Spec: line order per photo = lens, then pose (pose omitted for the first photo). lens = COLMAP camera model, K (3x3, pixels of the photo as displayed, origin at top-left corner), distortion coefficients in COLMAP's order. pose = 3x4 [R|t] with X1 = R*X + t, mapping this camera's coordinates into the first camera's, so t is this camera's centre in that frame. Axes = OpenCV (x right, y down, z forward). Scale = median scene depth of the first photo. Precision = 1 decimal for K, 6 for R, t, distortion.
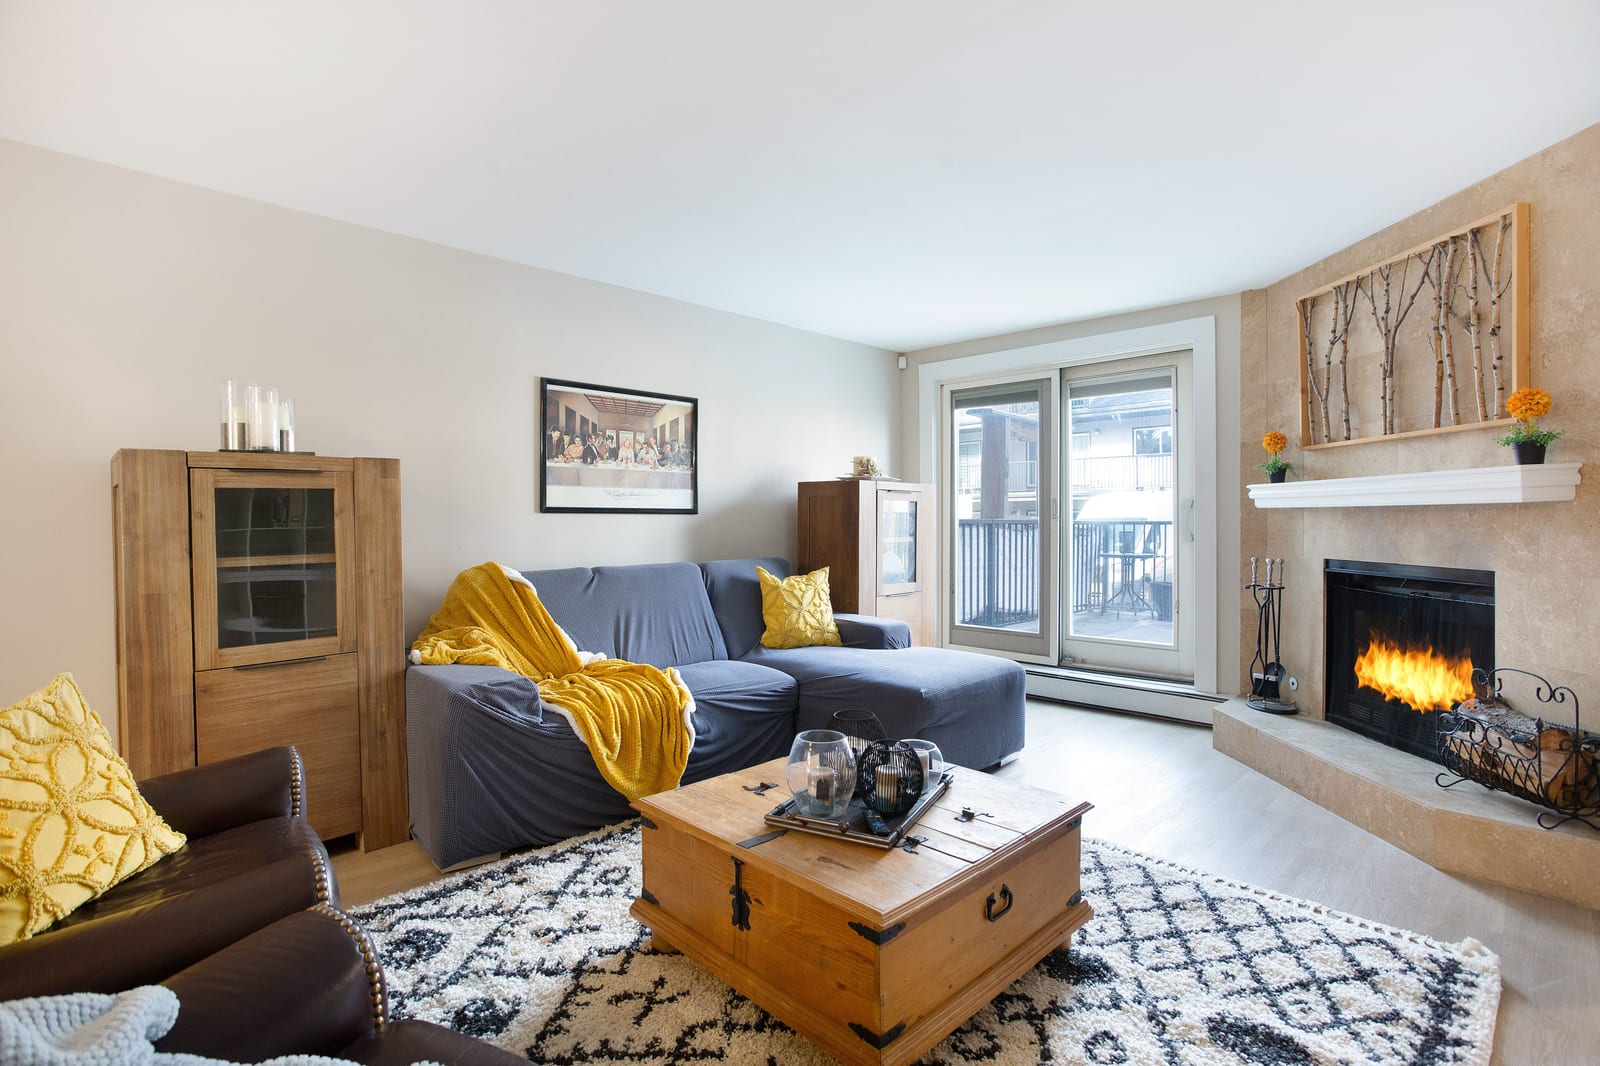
lens RADIAL K [[767.6, 0, 794.5], [0, 767.6, 521.7], [0, 0, 1]] dist [-0.047619, 0.025697]
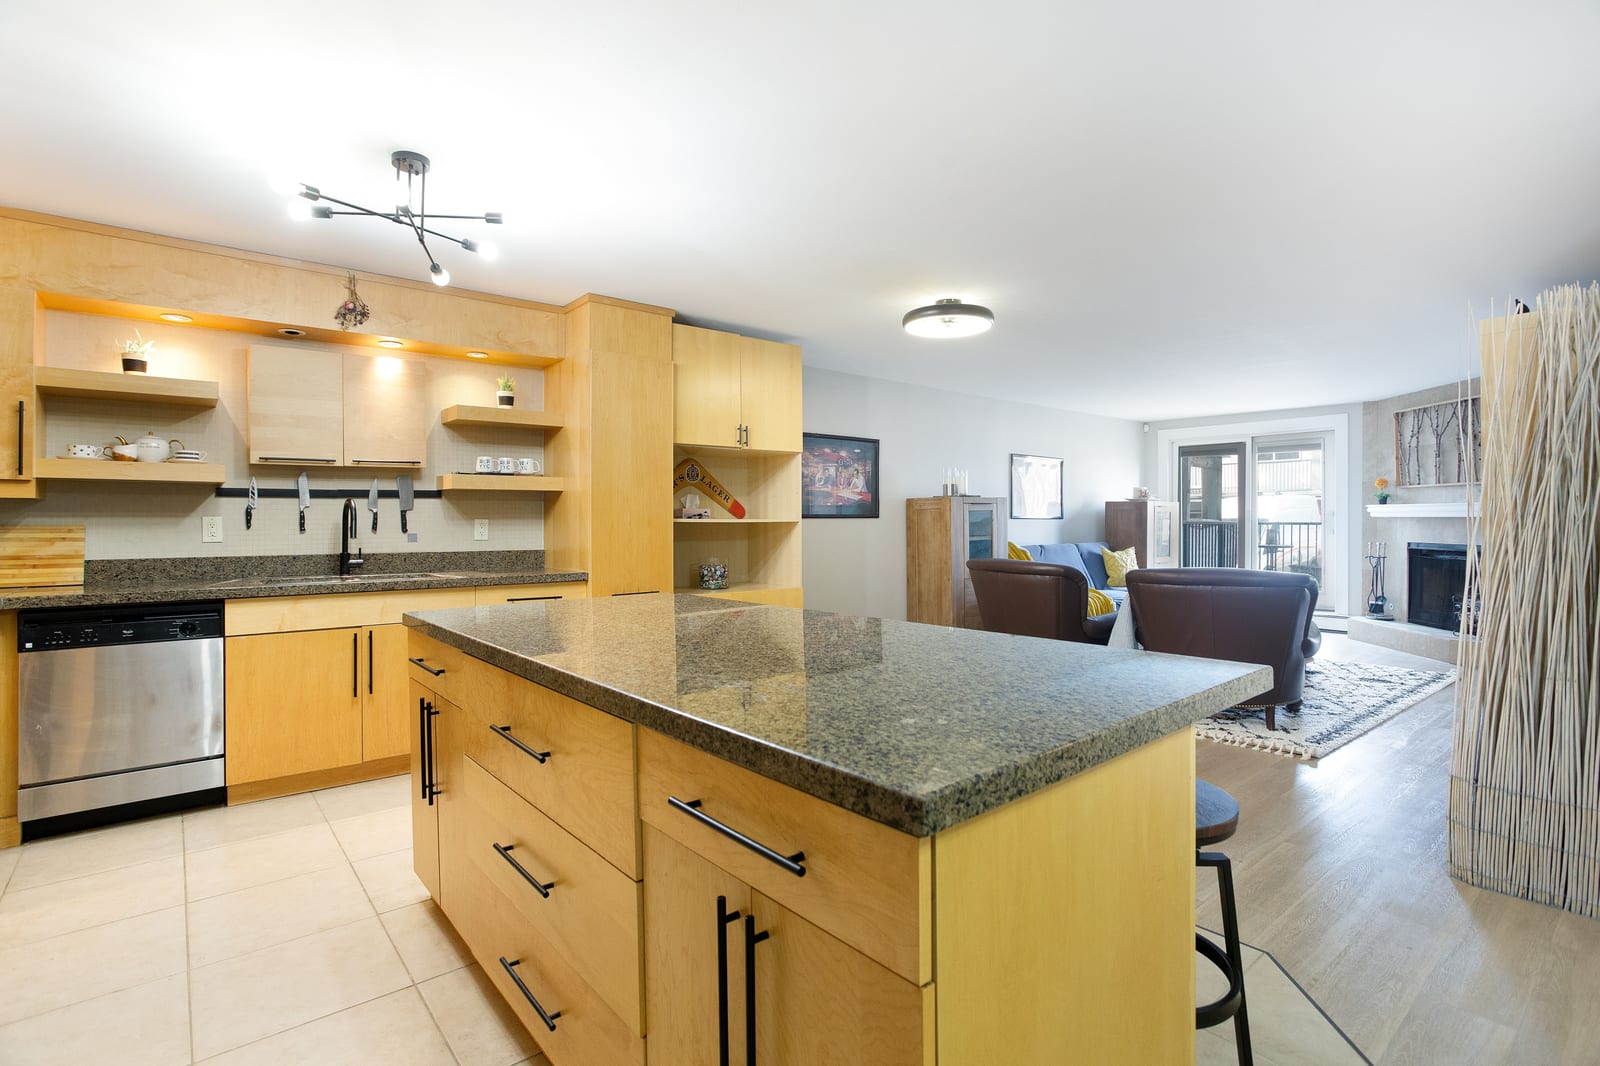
lens RADIAL K [[767.6, 0, 794.5], [0, 767.6, 521.7], [0, 0, 1]] dist [-0.047619, 0.025697]
pose [[0.994502, -0.000128, -0.104717, -0.699445], [0.000509, 0.999993, 0.003619, -0.013875], [0.104716, -0.003652, 0.994495, -1.142477]]
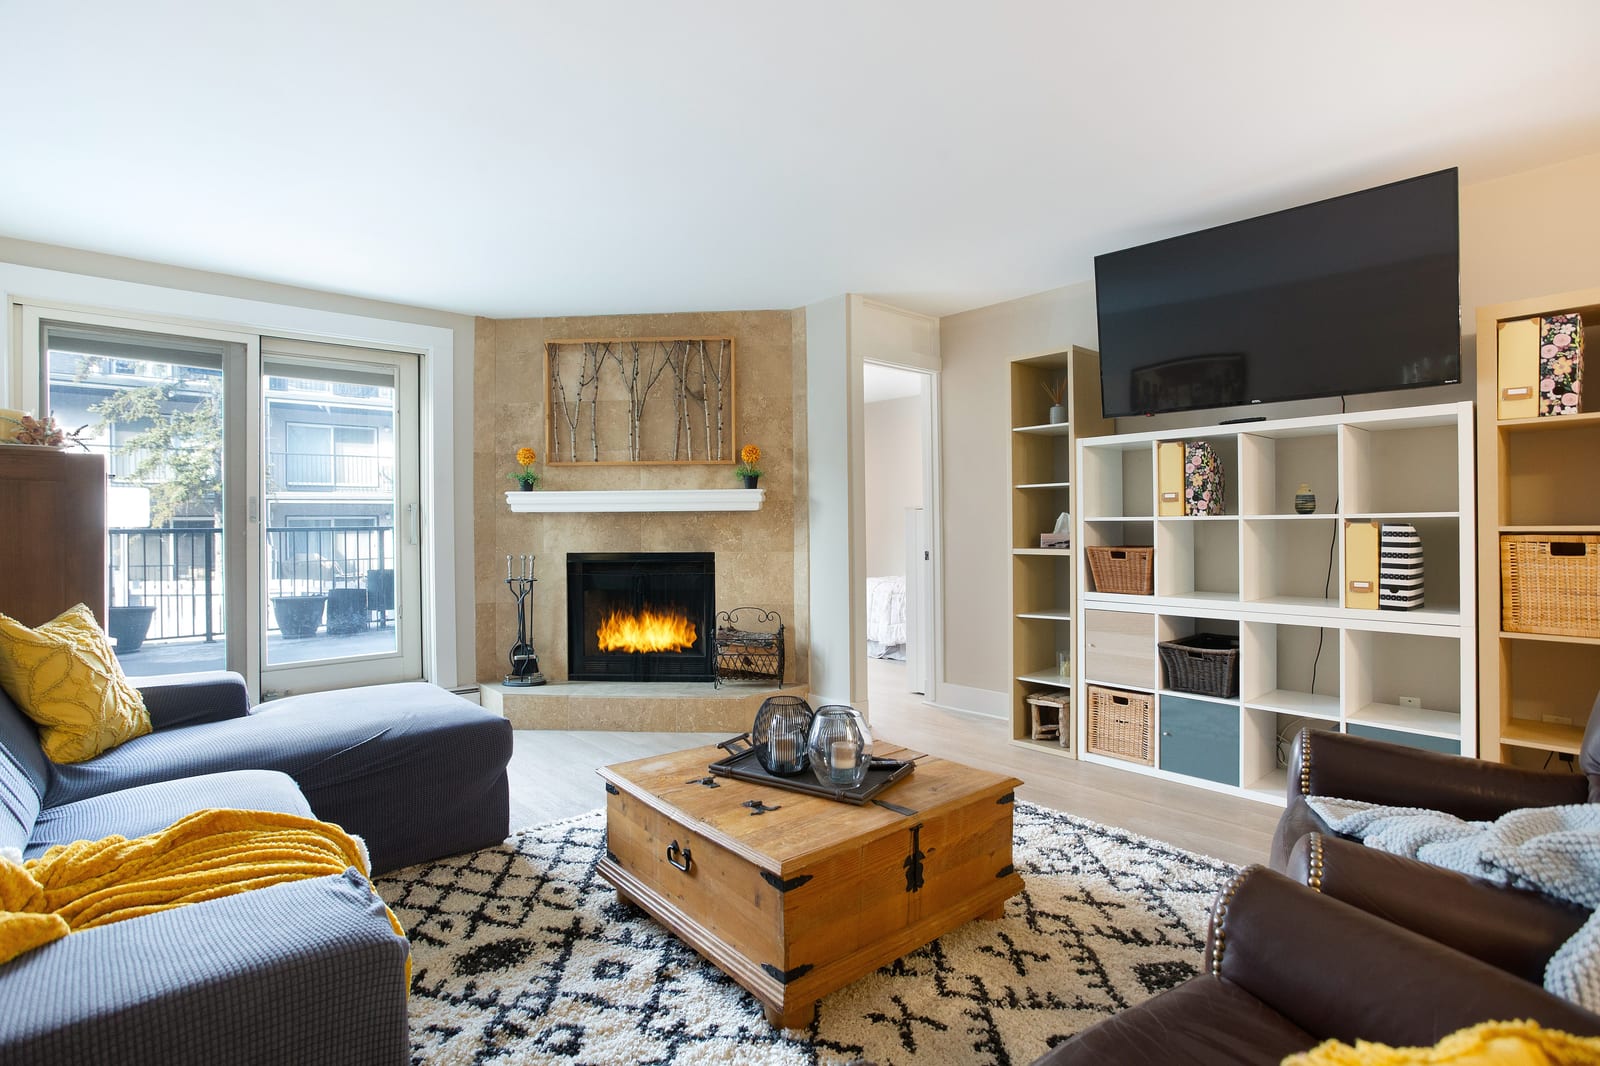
lens RADIAL K [[791.0, 0, 786.1], [0, 791.0, 522.1], [0, 0, 1]] dist [-0.065122, 0.028767]
pose [[0.070189, 0.007691, 0.997504, -0.567169], [0.011099, 0.999902, -0.008491, 0.012071], [-0.997472, 0.011667, 0.070097, 0.527361]]
